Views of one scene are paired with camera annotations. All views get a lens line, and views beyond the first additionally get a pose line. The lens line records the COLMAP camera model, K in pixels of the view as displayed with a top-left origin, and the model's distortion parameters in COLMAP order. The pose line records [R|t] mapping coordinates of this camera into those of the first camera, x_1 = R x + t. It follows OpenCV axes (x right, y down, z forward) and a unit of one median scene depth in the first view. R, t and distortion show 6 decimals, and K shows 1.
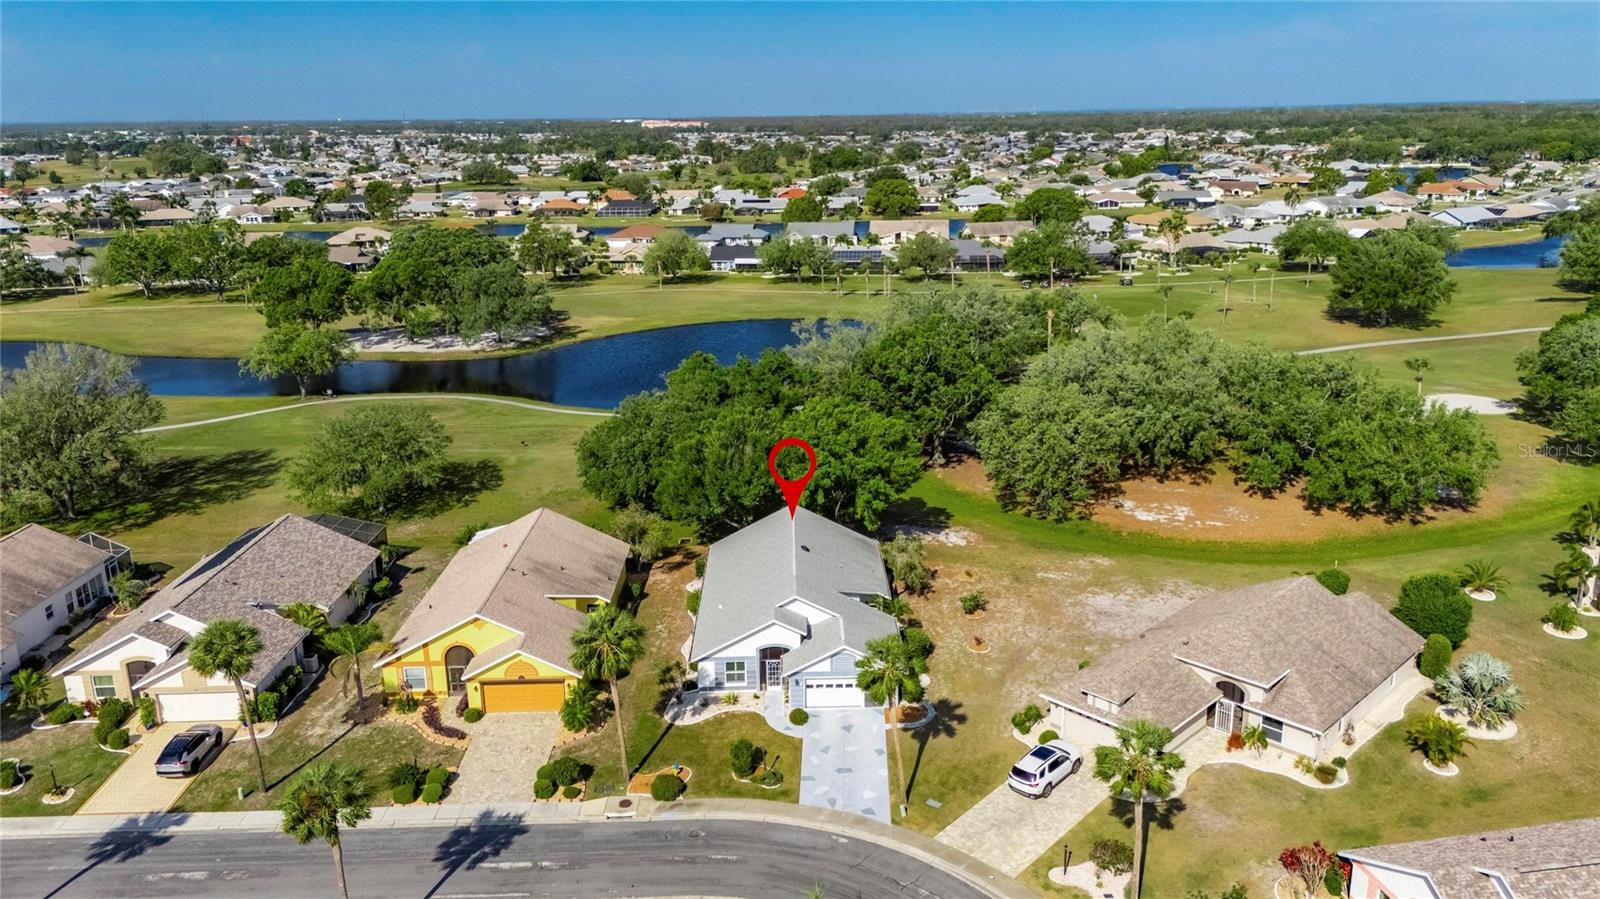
lens RADIAL K [[1172.7, 0, 810.5], [0, 1172.7, 453.2], [0, 0, 1]] dist [0.072338, -0.061504]
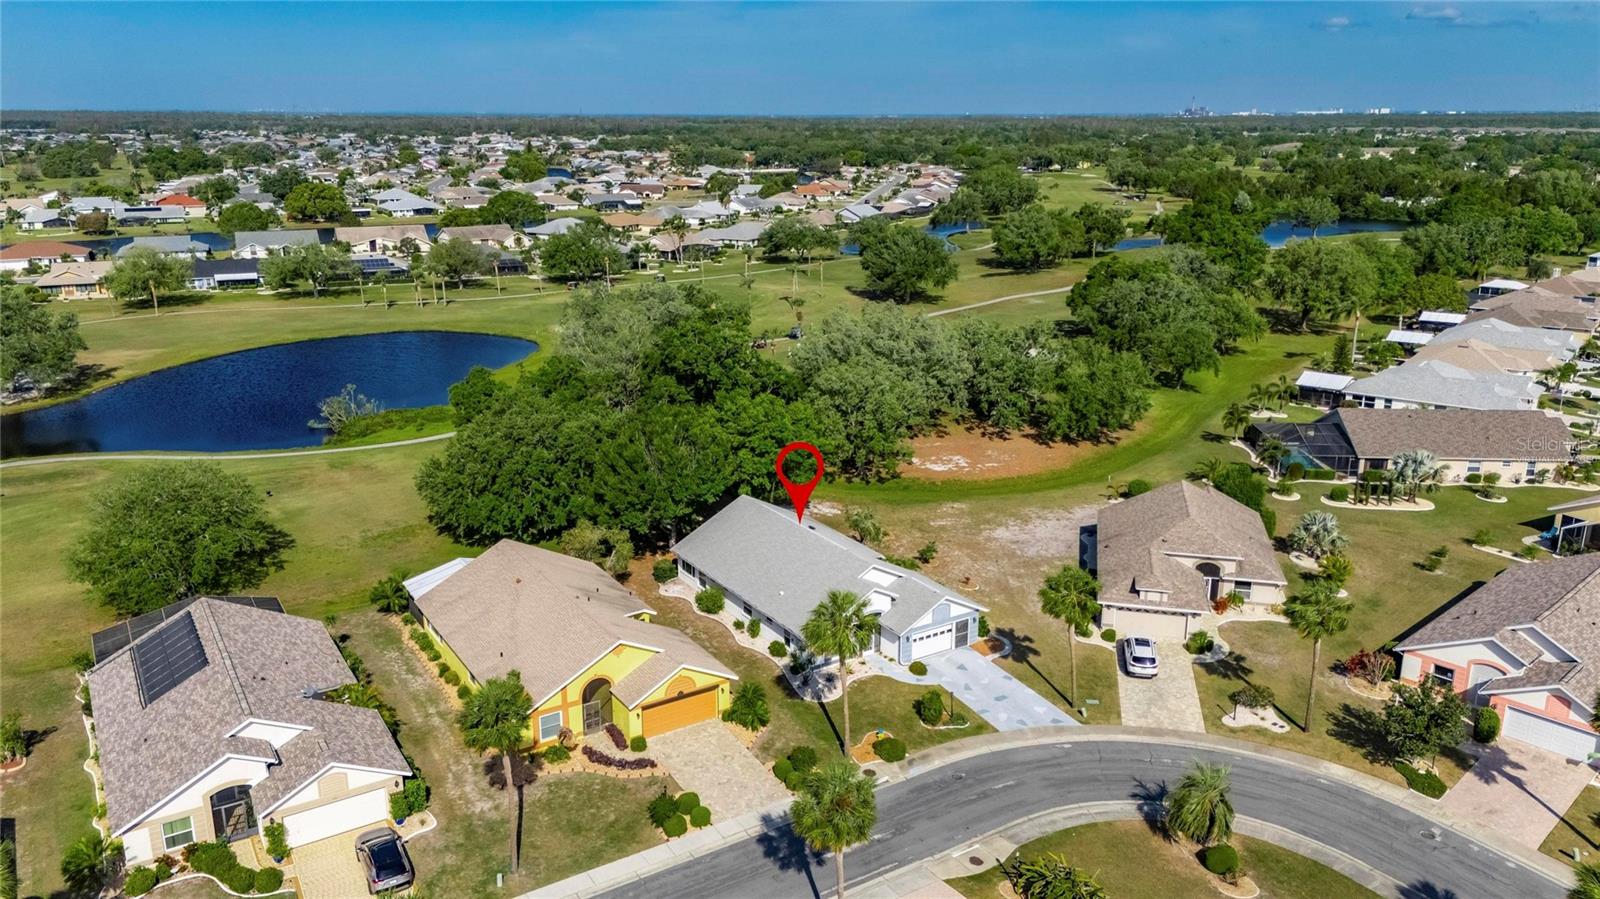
lens RADIAL K [[1160.2, 0, 815.7], [0, 1160.2, 480.4], [0, 0, 1]] dist [0.073146, -0.069266]
pose [[0.848453, -0.142939, 0.509604, -0.603800], [0.132594, 0.989542, 0.056797, -0.022873], [-0.512393, 0.019381, 0.858532, 0.114112]]
